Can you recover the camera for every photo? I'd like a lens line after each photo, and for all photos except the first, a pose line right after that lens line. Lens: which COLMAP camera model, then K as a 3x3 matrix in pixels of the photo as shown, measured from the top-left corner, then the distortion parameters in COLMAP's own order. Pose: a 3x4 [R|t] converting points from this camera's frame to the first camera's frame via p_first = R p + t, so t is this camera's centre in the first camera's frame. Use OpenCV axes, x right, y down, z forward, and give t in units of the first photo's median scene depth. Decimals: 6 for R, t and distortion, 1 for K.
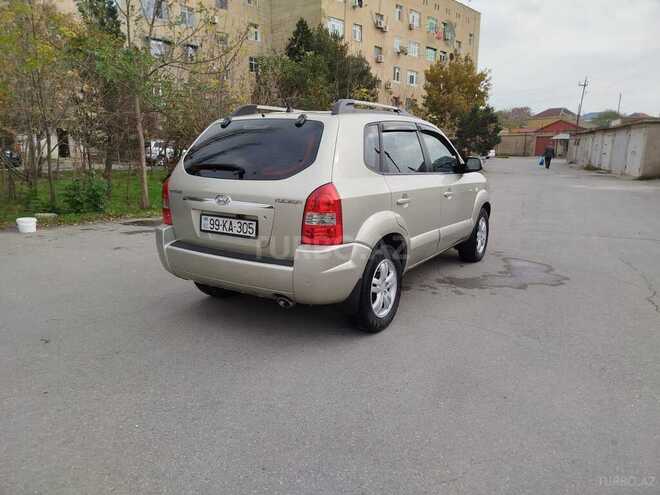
lens RADIAL K [[456.3, 0, 335.3], [0, 456.3, 251.0], [0, 0, 1]] dist [0.039920, -0.039617]
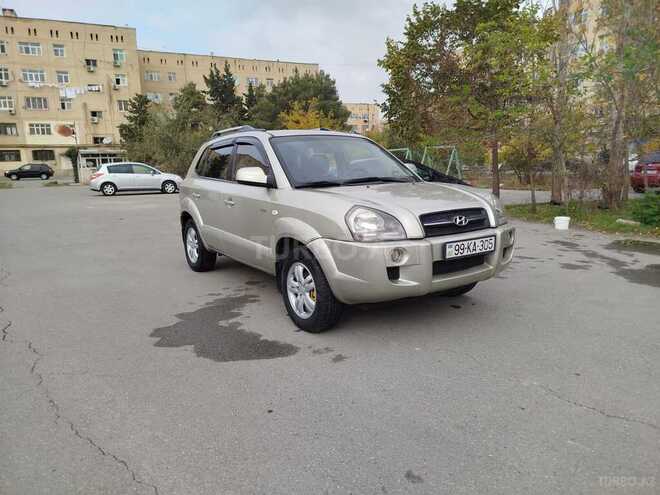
lens RADIAL K [[455.4, 0, 330.0], [0, 455.4, 247.5], [0, 0, 1]] dist [0.047665, -0.035038]
pose [[-0.412489, 0.163900, -0.896097, 0.105306], [-0.178220, 0.950153, 0.255825, -0.032210], [0.893359, 0.265227, -0.362717, 0.156076]]
